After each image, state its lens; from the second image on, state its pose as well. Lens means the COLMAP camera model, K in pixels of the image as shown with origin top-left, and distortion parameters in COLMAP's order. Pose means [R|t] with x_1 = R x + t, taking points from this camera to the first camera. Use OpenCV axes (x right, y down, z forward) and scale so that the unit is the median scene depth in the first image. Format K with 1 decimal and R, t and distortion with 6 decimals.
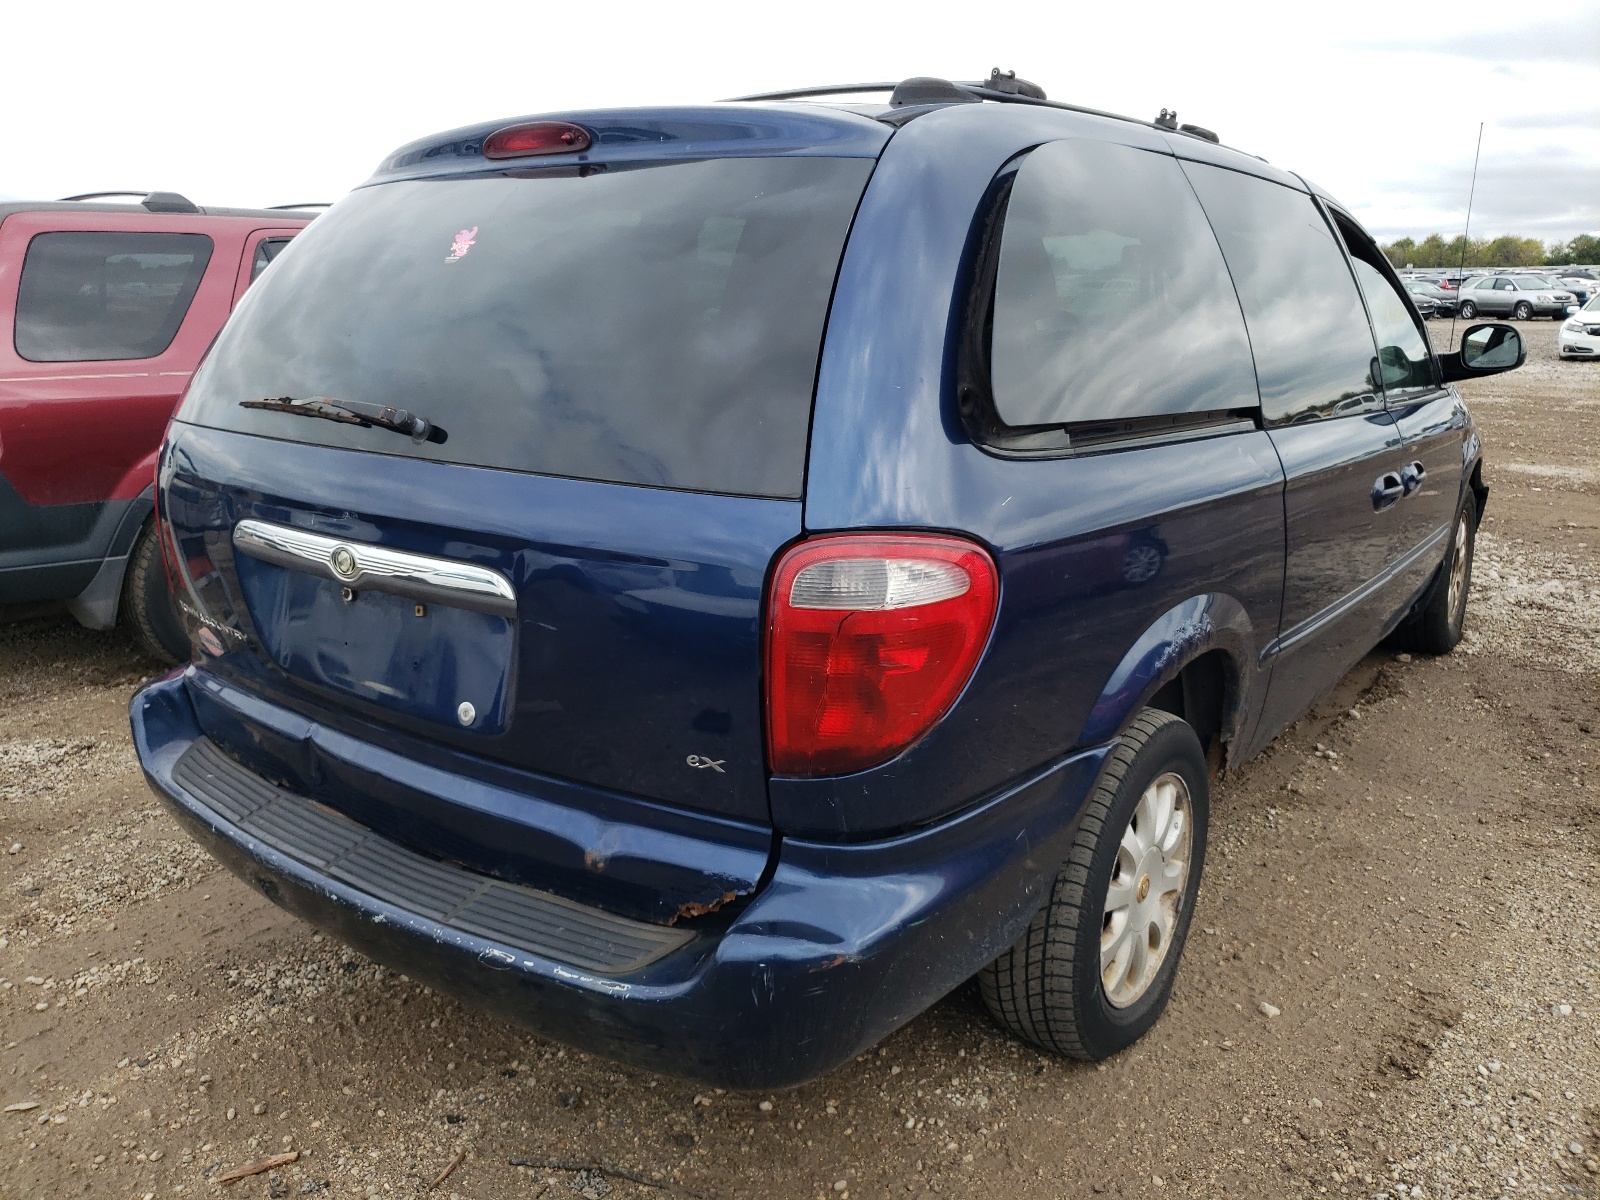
lens RADIAL K [[1214.7, 0, 800.5], [0, 1214.7, 597.3], [0, 0, 1]] dist [0.013605, 0.002659]
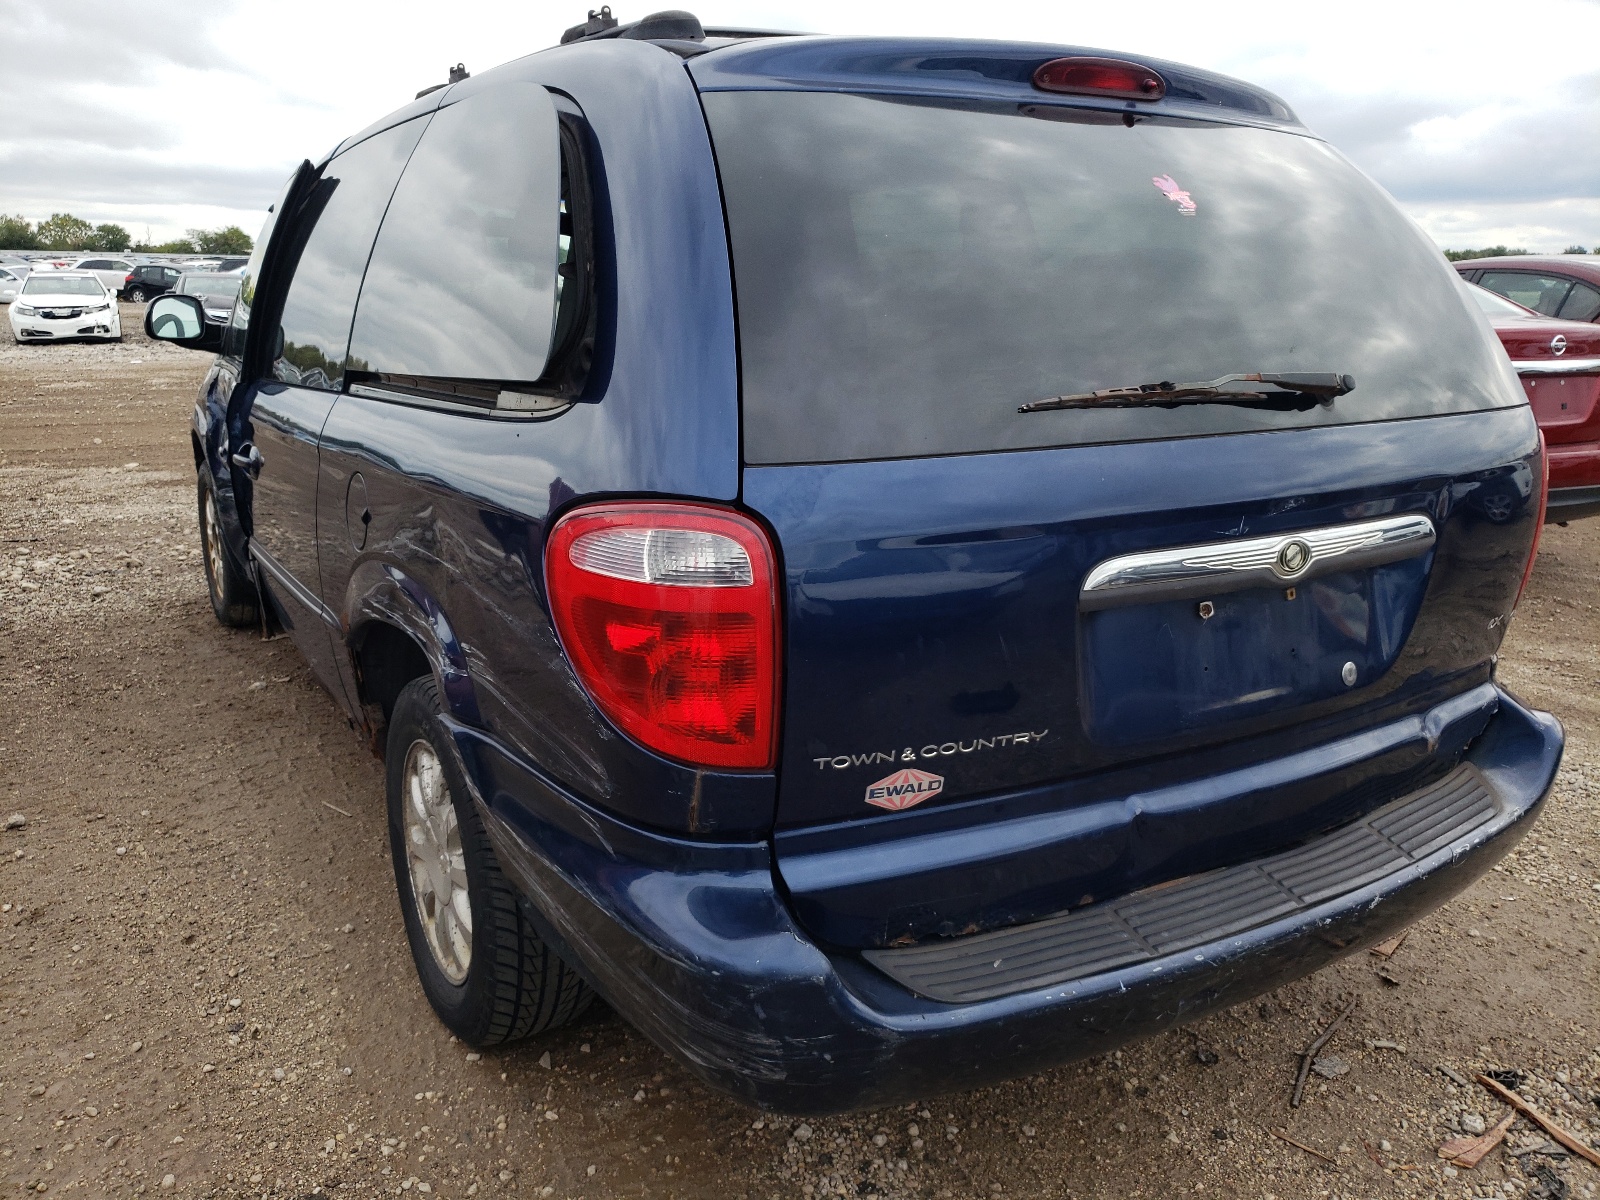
lens RADIAL K [[1214.9, 0, 800.3], [0, 1214.9, 602.8], [0, 0, 1]] dist [-0.034850, 0.000842]
pose [[0.419983, -0.246768, 0.873338, -1.184584], [0.227519, 0.960220, 0.161904, -0.200183], [-0.878549, 0.130704, 0.459421, 0.841611]]
